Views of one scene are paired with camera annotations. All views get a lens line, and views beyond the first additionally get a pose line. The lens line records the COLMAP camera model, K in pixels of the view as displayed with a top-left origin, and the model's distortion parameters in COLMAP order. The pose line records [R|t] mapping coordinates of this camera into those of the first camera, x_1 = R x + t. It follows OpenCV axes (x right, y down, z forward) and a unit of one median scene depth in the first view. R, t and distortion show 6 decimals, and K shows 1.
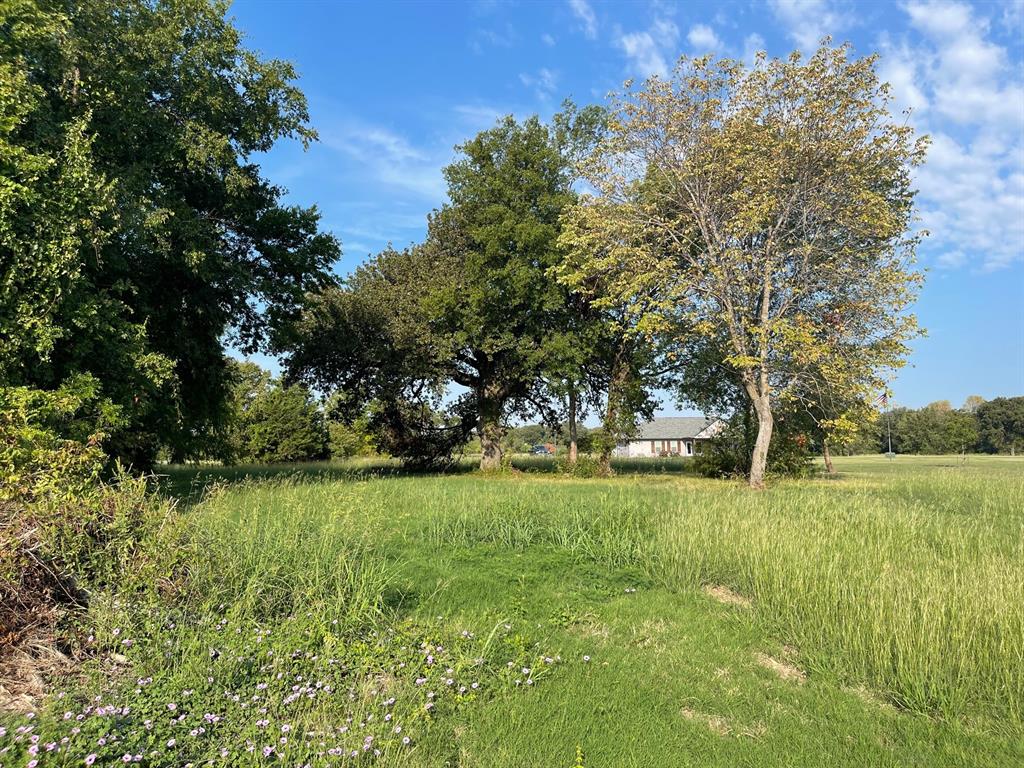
lens RADIAL K [[755.1, 0, 530.9], [0, 755.1, 383.4], [0, 0, 1]] dist [0.079759, -0.114434]
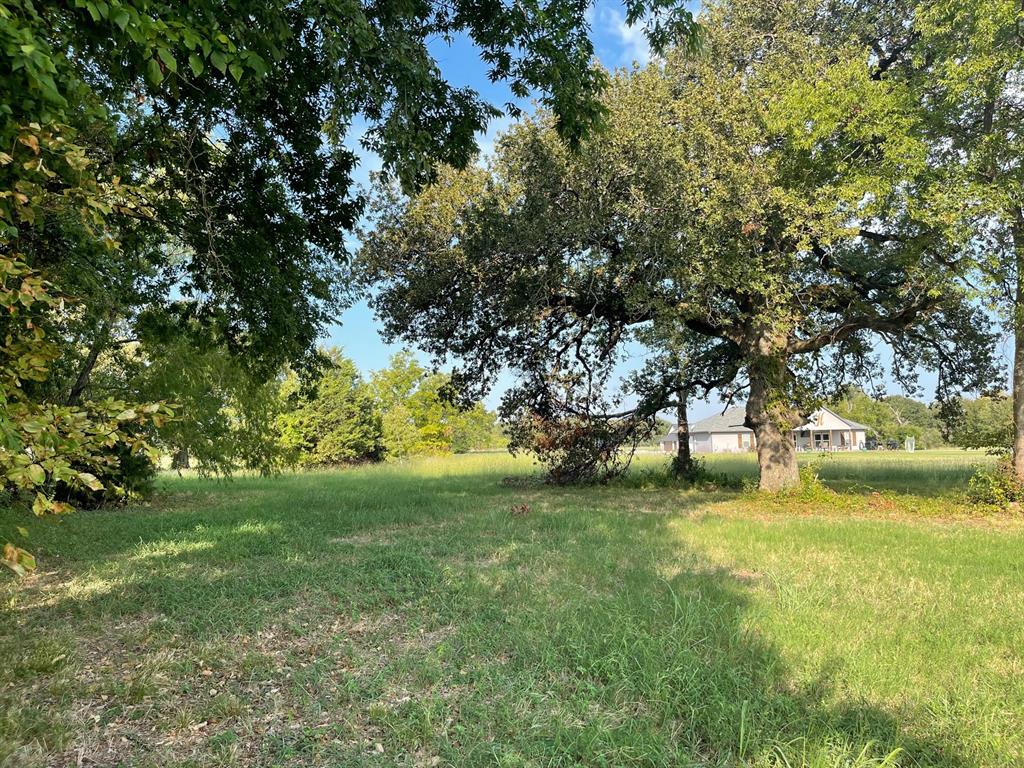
lens RADIAL K [[755.1, 0, 530.9], [0, 755.1, 383.4], [0, 0, 1]] dist [0.079759, -0.114434]
pose [[0.999960, -0.006825, 0.005716, -0.189085], [0.006772, 0.999934, 0.009253, 0.027402], [-0.005779, -0.009214, 0.999941, 0.380626]]
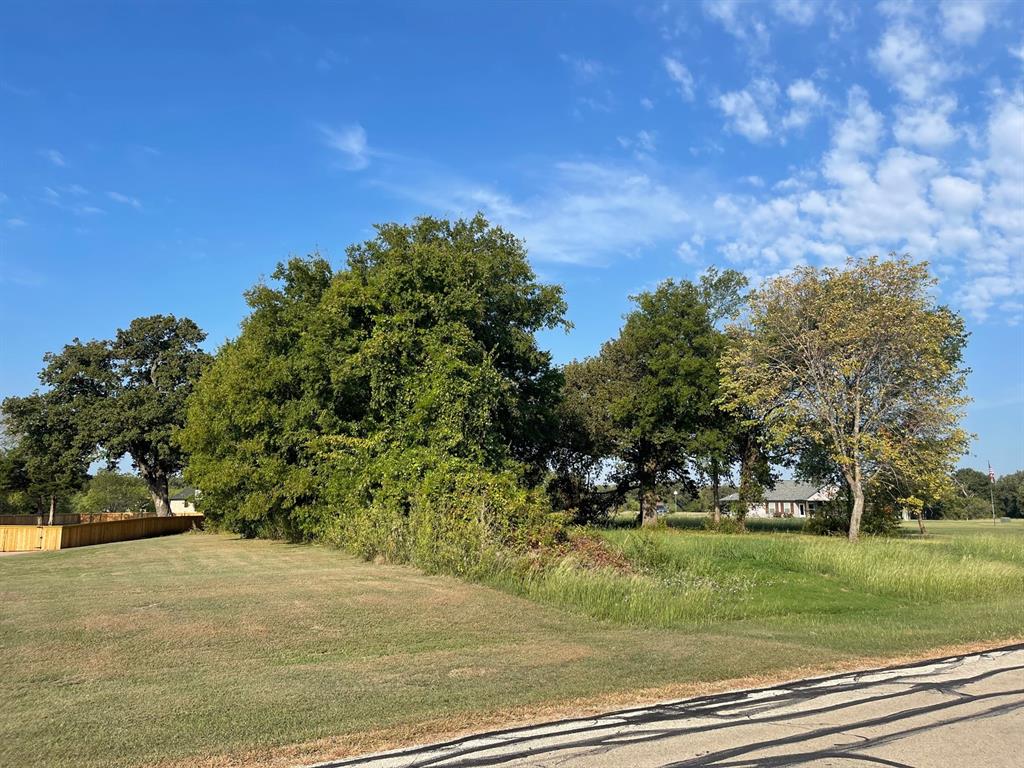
lens RADIAL K [[755.1, 0, 530.9], [0, 755.1, 383.4], [0, 0, 1]] dist [0.079759, -0.114434]
pose [[0.991640, -0.006925, -0.128850, -0.071395], [-0.002332, 0.997434, -0.071550, -0.033411], [0.129015, 0.071252, 0.989080, -0.301183]]
